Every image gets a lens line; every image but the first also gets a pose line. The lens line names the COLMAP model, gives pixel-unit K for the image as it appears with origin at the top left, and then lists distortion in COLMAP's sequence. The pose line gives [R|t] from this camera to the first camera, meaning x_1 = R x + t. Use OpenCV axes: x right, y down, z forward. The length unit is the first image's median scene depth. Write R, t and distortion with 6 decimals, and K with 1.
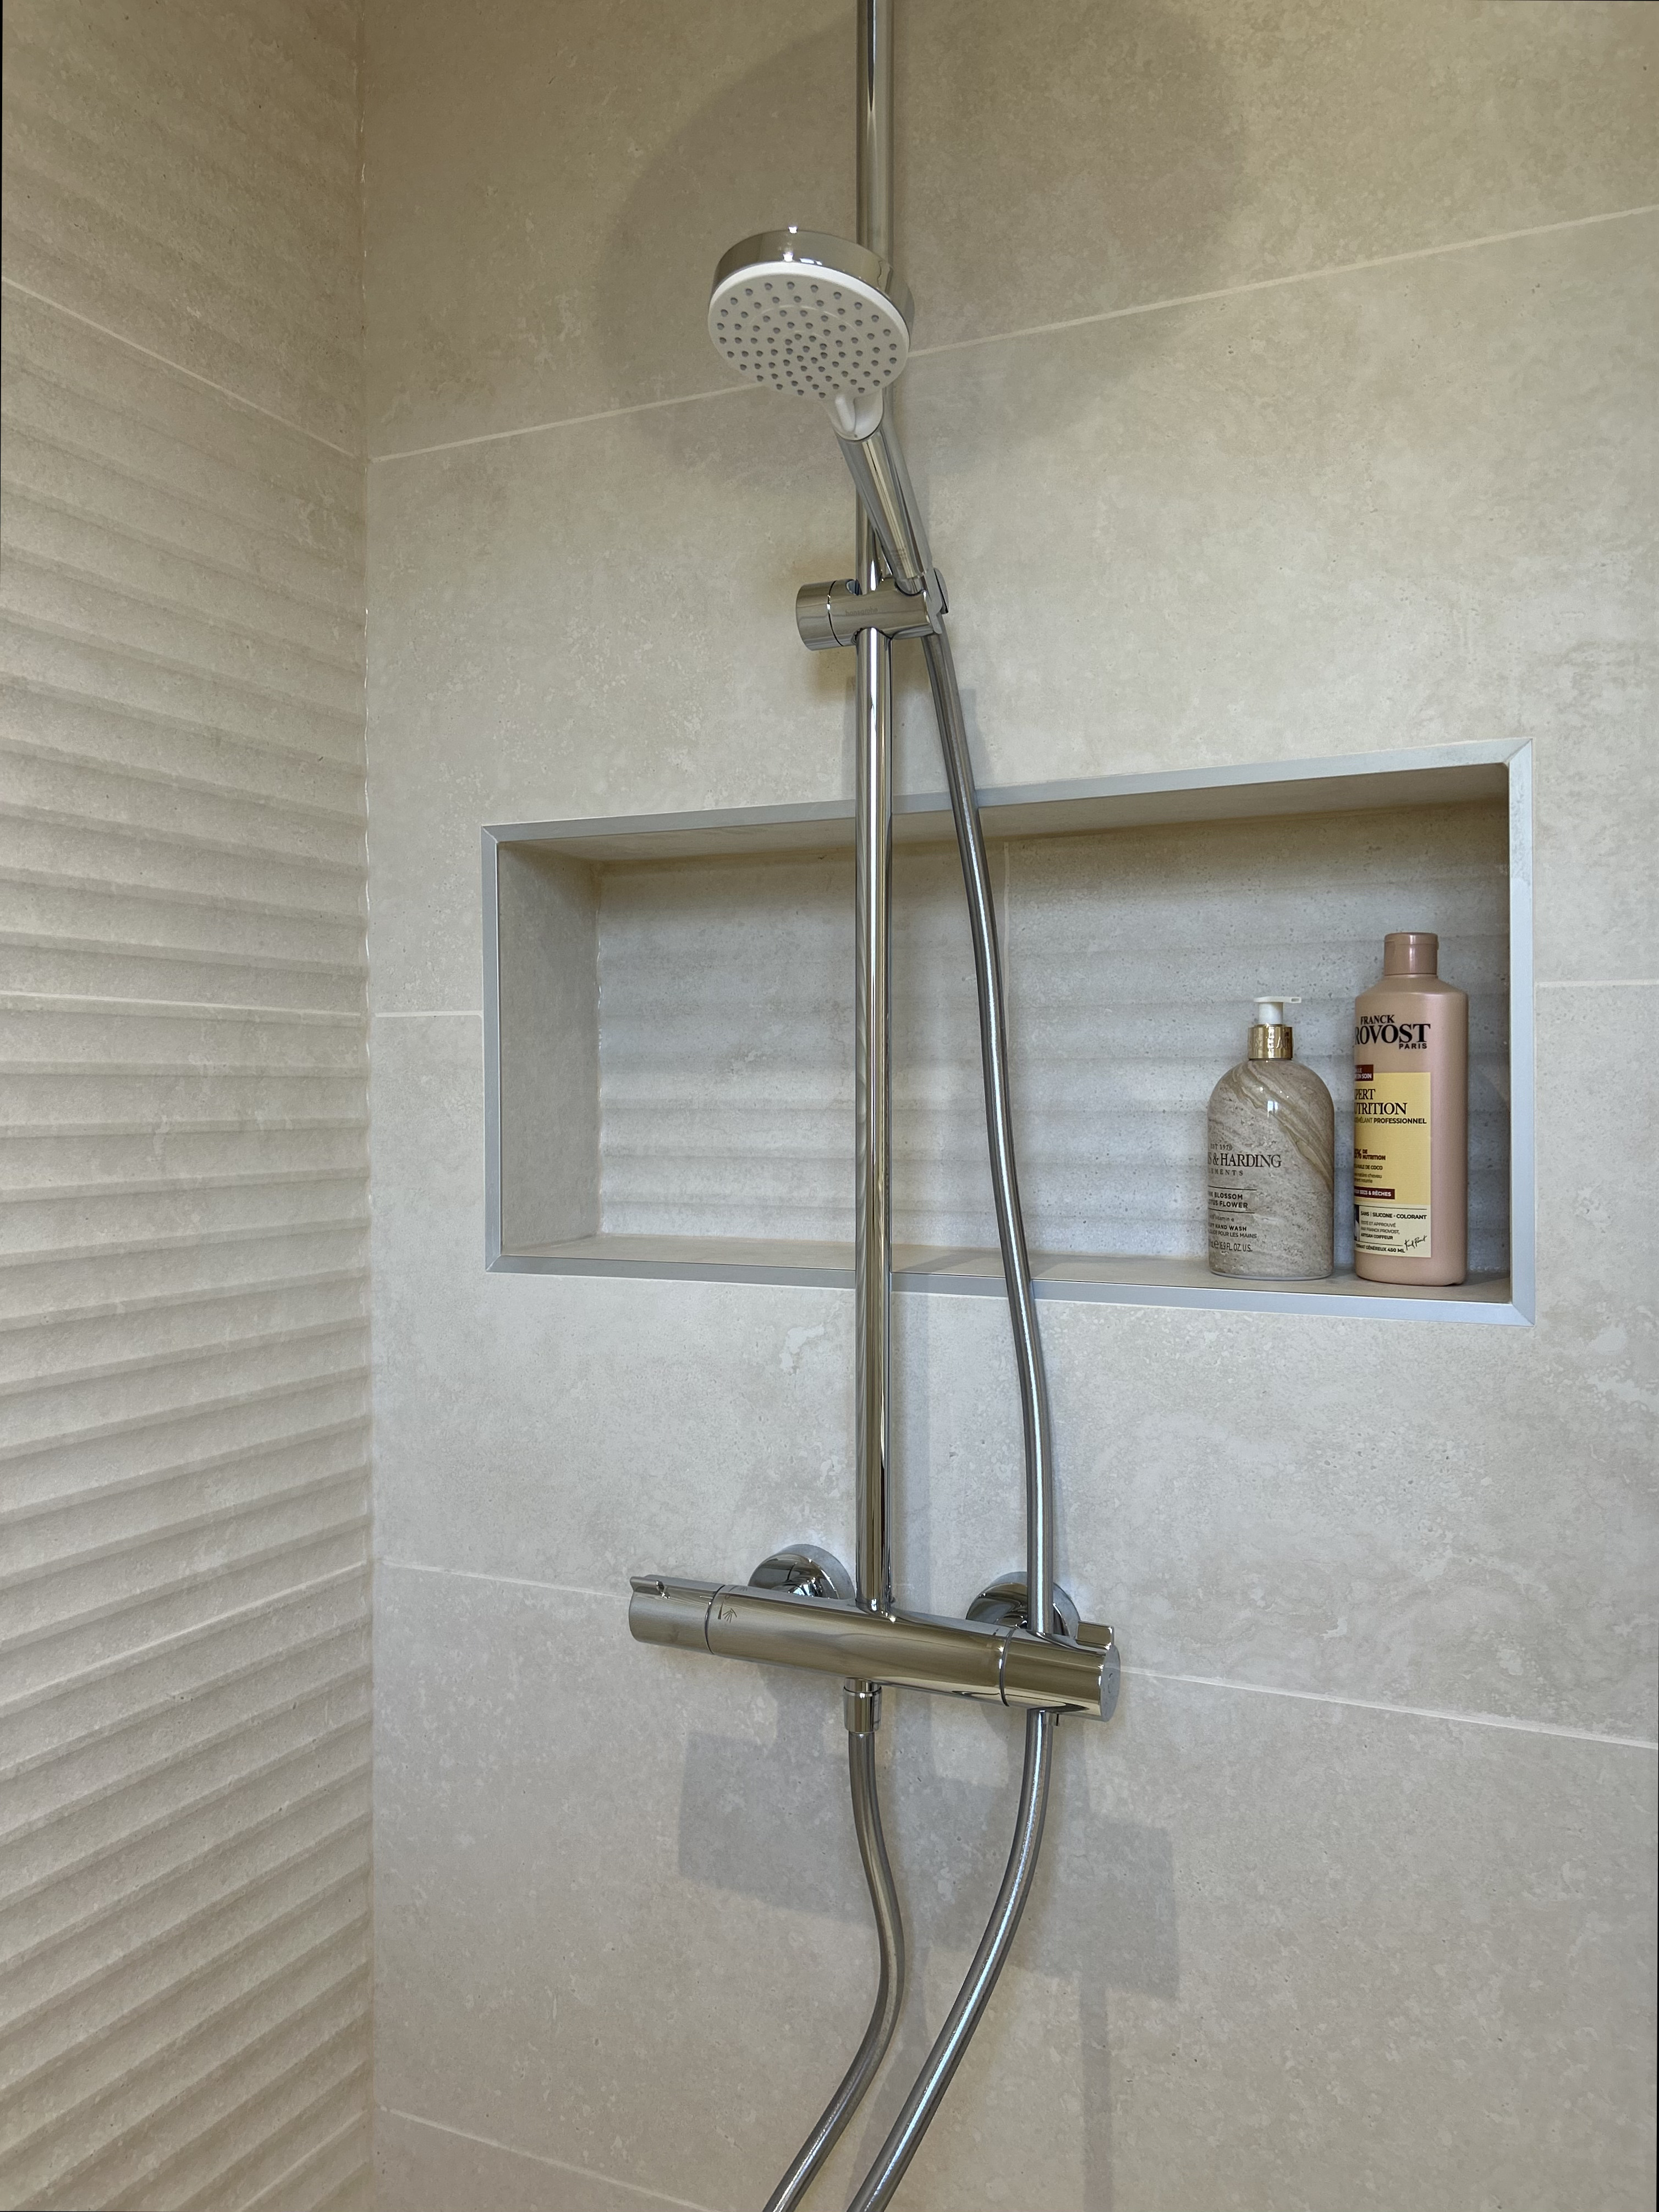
lens RADIAL K [[1637.1, 0, 829.5], [0, 1637.1, 1106.0], [0, 0, 1]] dist [0.039965, -0.045467]
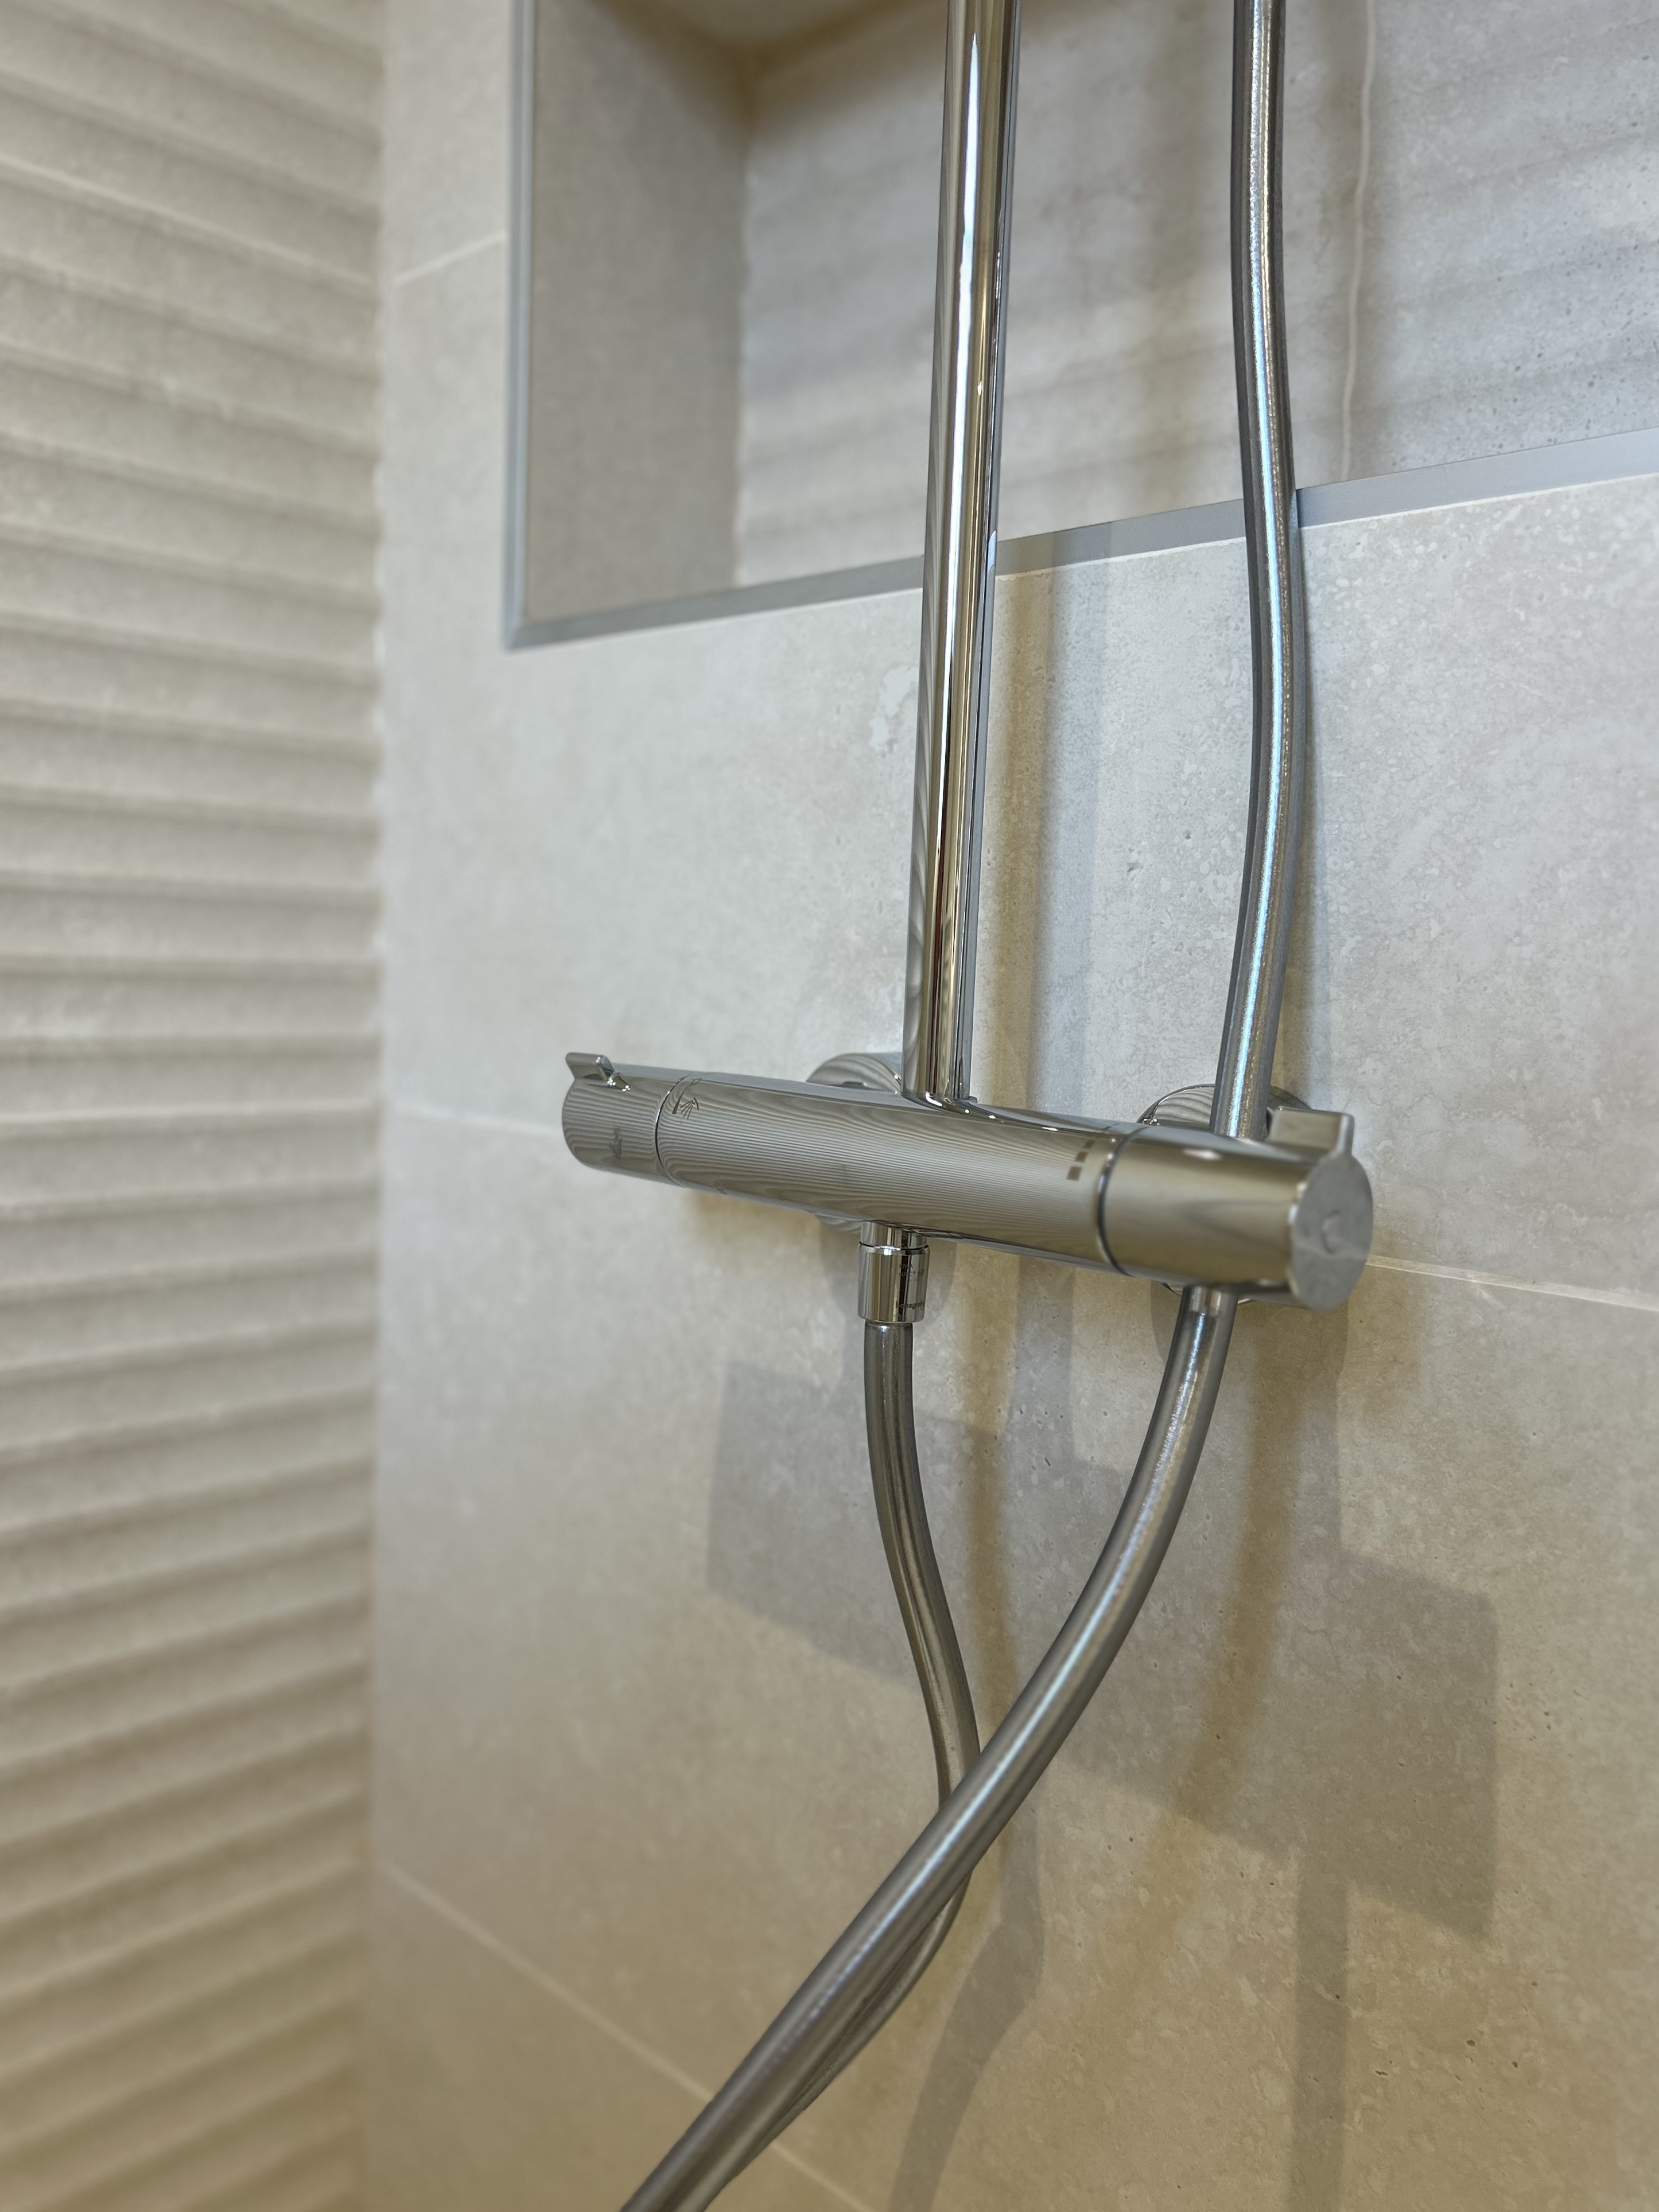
lens RADIAL K [[1748.7, 0, 829.5], [0, 1748.7, 1106.0], [0, 0, 1]] dist [0.051860, -0.065556]
pose [[0.942012, 0.067350, -0.328750, 0.178215], [-0.042664, 0.995740, 0.081741, 0.254939], [0.332855, -0.062976, 0.940873, 0.446801]]
